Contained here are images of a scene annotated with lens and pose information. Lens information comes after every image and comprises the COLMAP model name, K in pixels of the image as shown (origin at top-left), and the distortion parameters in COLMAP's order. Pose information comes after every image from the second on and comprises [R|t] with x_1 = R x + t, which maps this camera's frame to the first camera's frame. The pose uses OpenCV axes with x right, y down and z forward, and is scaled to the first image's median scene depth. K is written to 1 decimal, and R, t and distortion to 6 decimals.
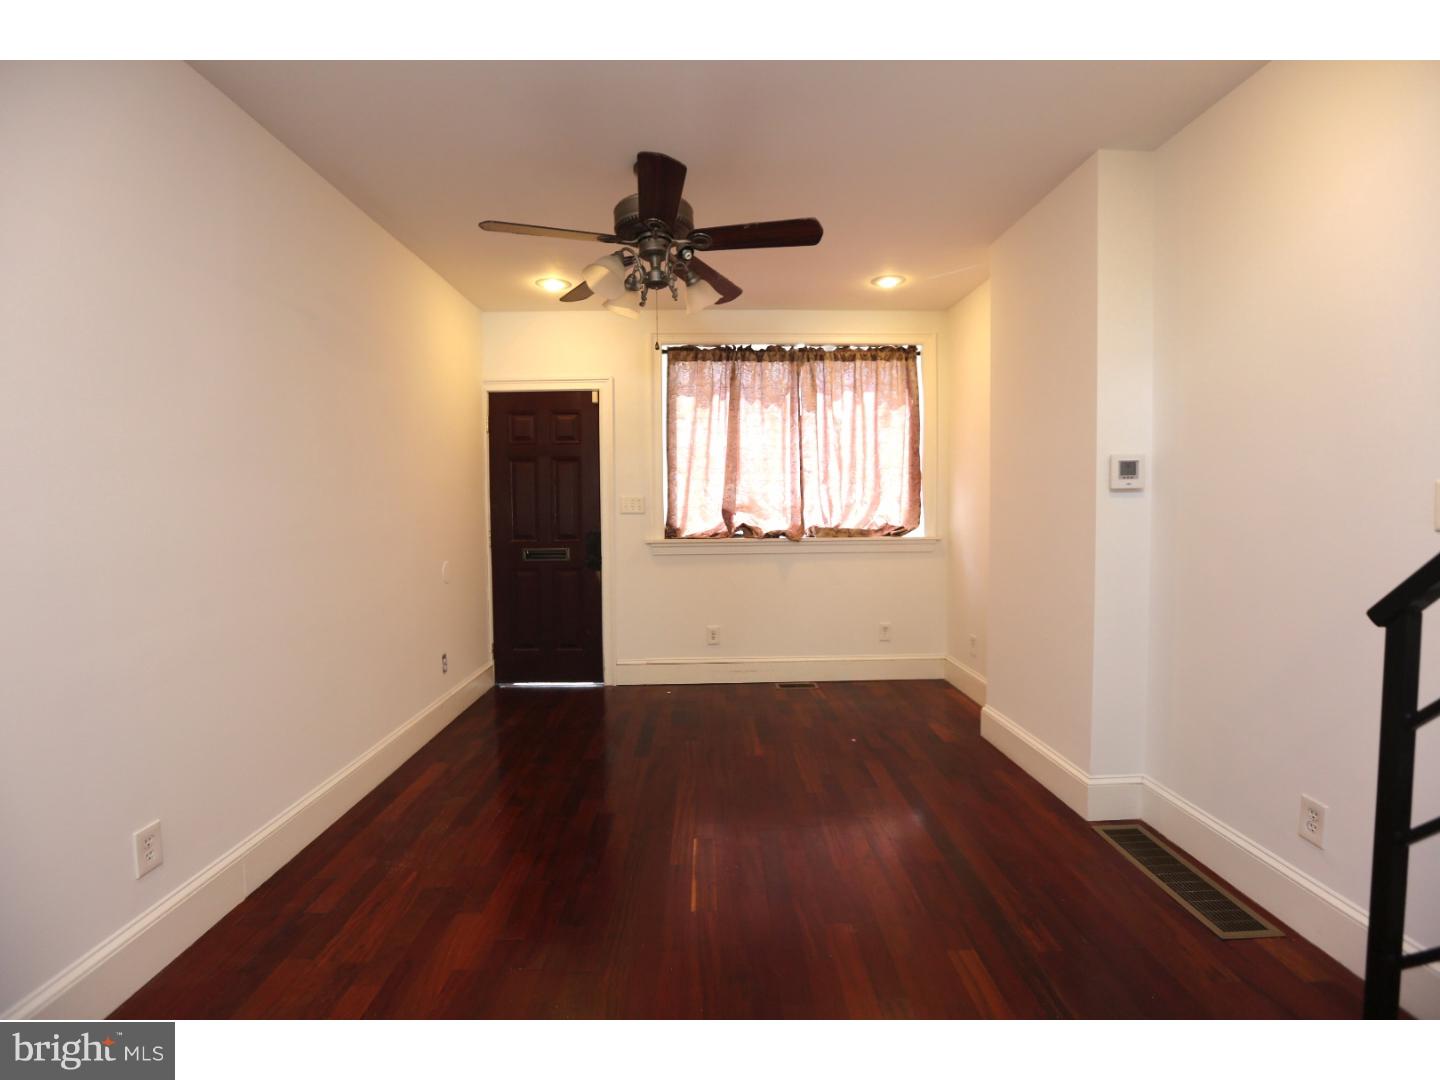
lens RADIAL K [[661.1, 0, 729.2], [0, 661.1, 551.4], [0, 0, 1]] dist [-0.040028, 0.008058]
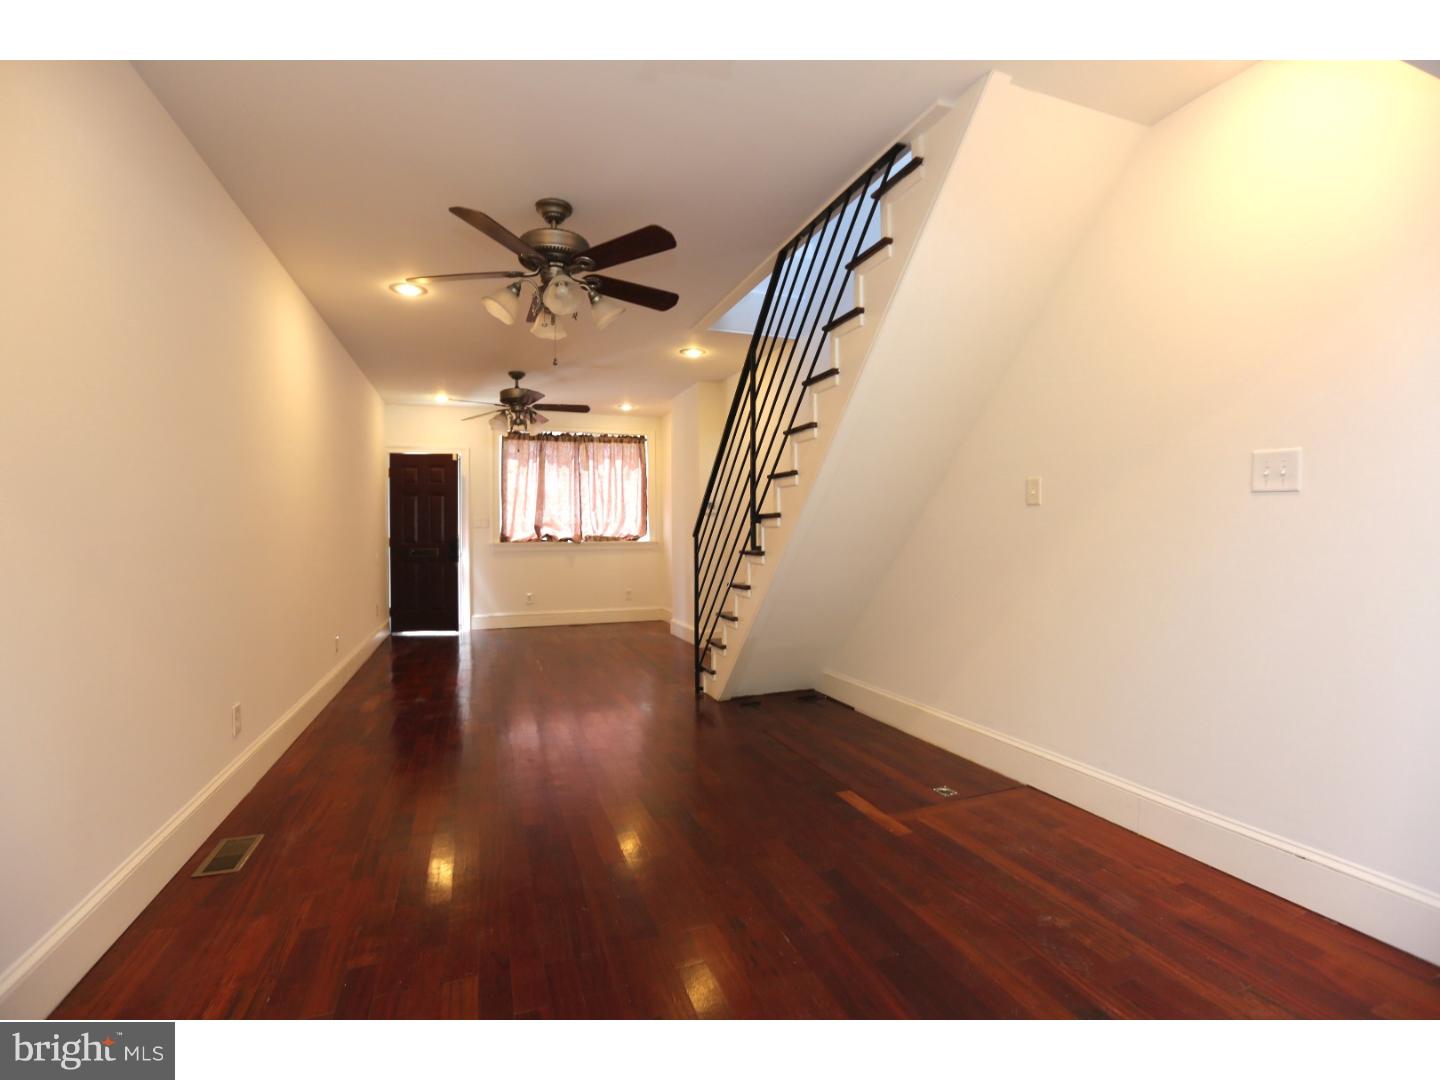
lens RADIAL K [[661.1, 0, 720.0], [0, 661.1, 543.7], [0, 0, 1]] dist [-0.040028, 0.008058]
pose [[0.941212, -0.004242, 0.337789, -0.136700], [0.010129, 0.999826, -0.015666, 0.015970], [-0.337664, 0.018167, 0.941091, -0.787048]]
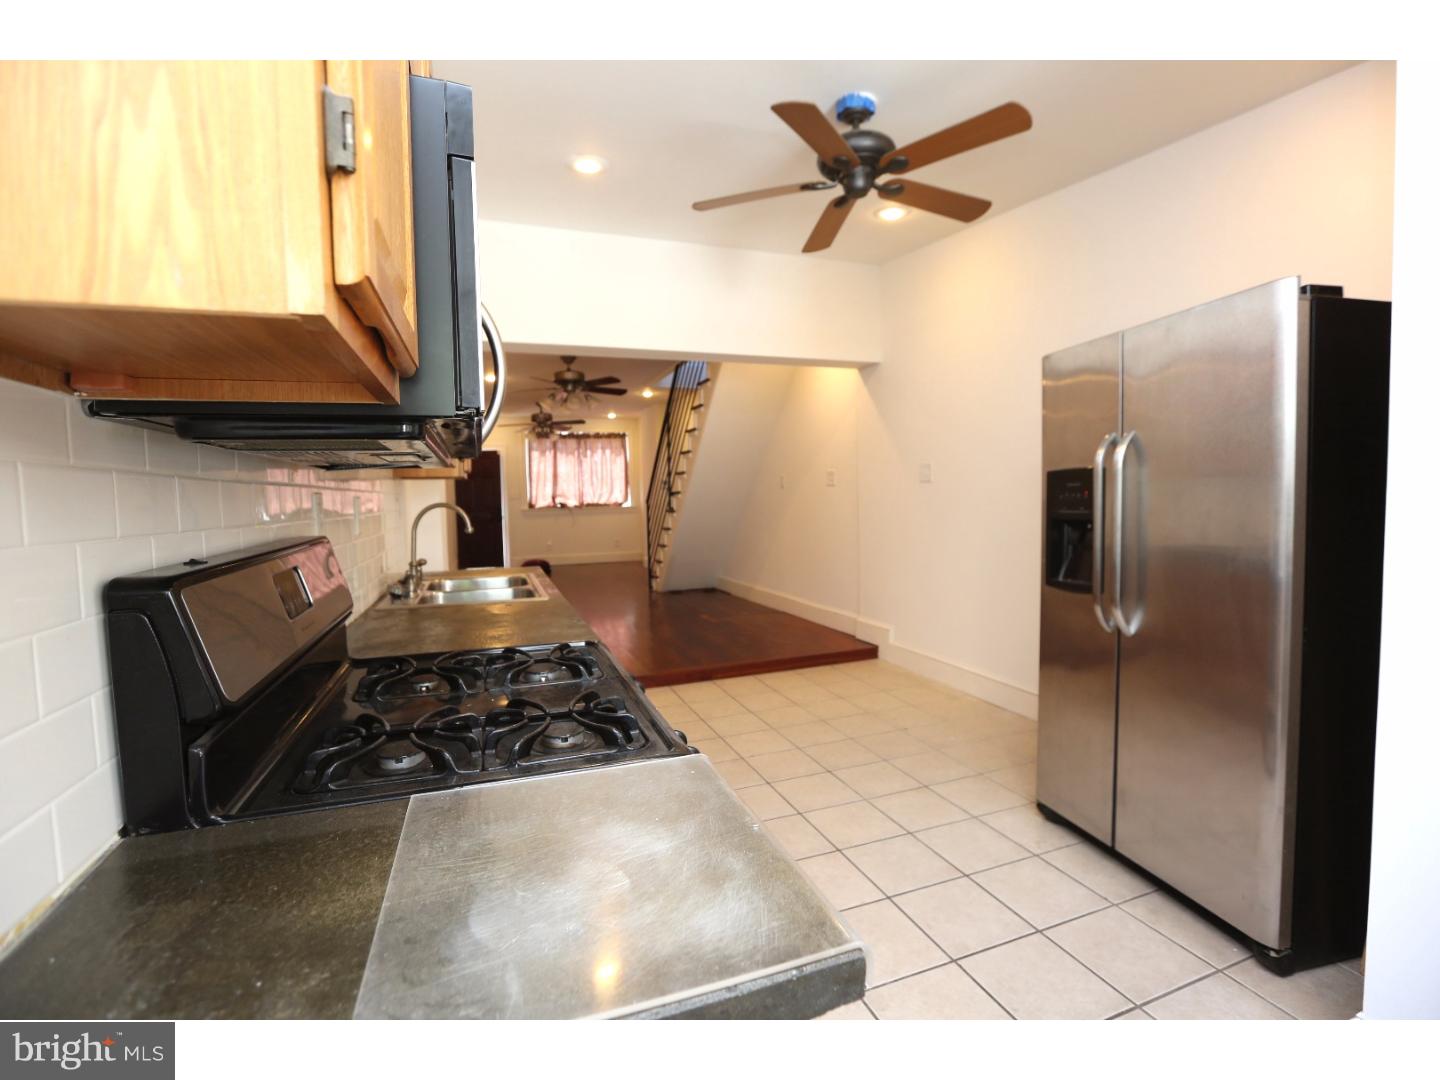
lens RADIAL K [[661.1, 0, 719.4], [0, 661.1, 542.5], [0, 0, 1]] dist [-0.040028, 0.008058]
pose [[0.942309, -0.035844, 0.332821, -0.252965], [0.024817, 0.998995, 0.037323, 0.034053], [-0.333824, -0.026910, 0.942251, -1.614676]]
